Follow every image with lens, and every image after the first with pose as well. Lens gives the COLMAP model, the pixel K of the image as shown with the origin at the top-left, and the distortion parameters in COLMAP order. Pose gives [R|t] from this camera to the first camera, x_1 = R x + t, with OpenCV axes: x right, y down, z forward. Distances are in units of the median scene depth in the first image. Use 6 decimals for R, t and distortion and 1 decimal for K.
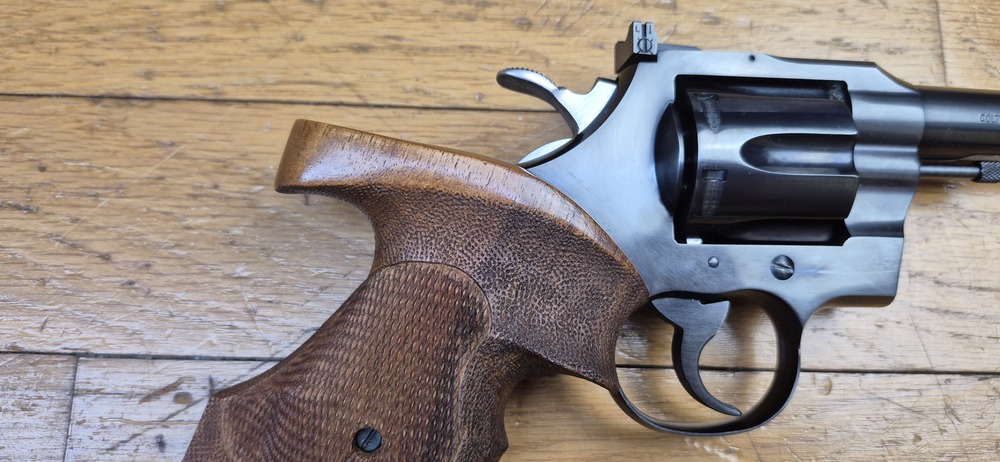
lens RADIAL K [[715.5, 0, 504.3], [0, 715.5, 226.5], [0, 0, 1]] dist [0.045715, -0.113559]
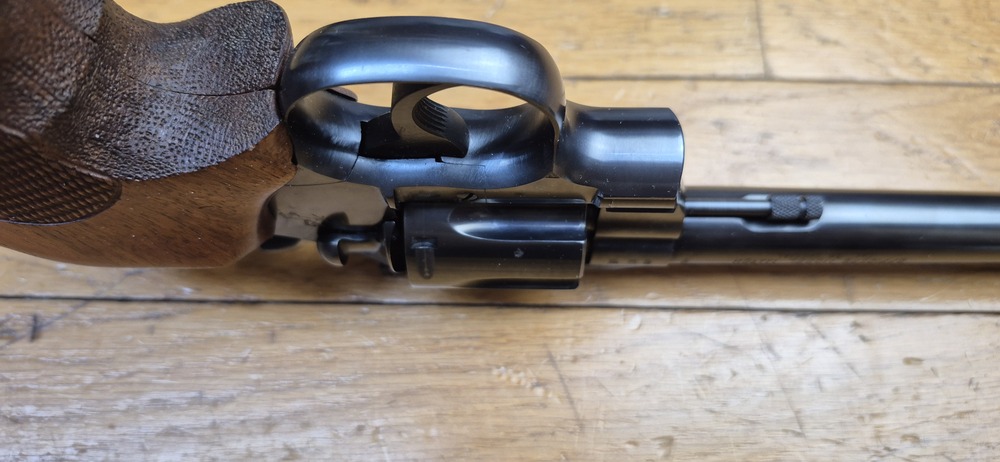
lens RADIAL K [[715.5, 0, 499.5], [0, 715.5, 222.7], [0, 0, 1]] dist [0.045715, -0.113559]
pose [[0.999541, -0.015177, -0.026207, 0.284913], [0.011314, 0.989841, -0.141728, 0.225421], [0.028091, 0.141366, 0.989559, -0.019773]]
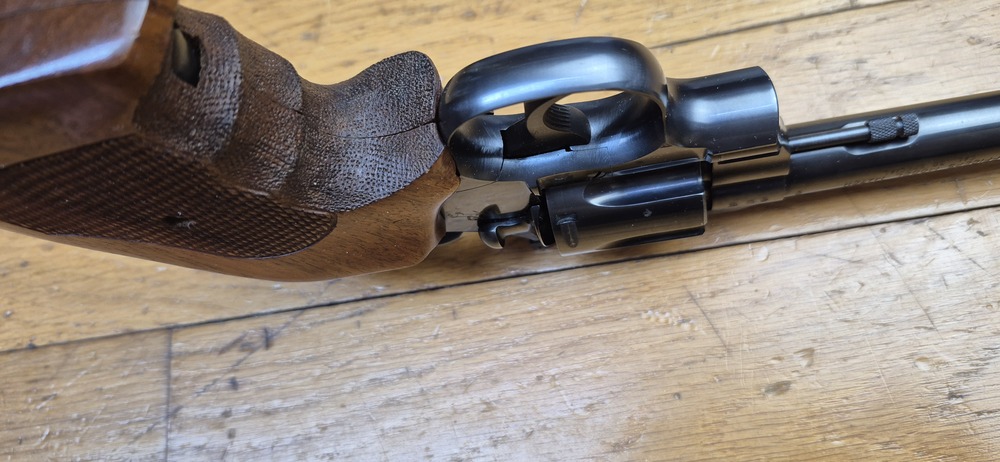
lens RADIAL K [[715.5, 0, 510.9], [0, 715.5, 225.0], [0, 0, 1]] dist [0.045715, -0.113559]
pose [[0.965509, -0.184462, -0.183755, 0.281258], [0.168008, 0.980542, -0.101545, 0.227215], [0.198911, 0.067170, 0.977713, -0.179740]]
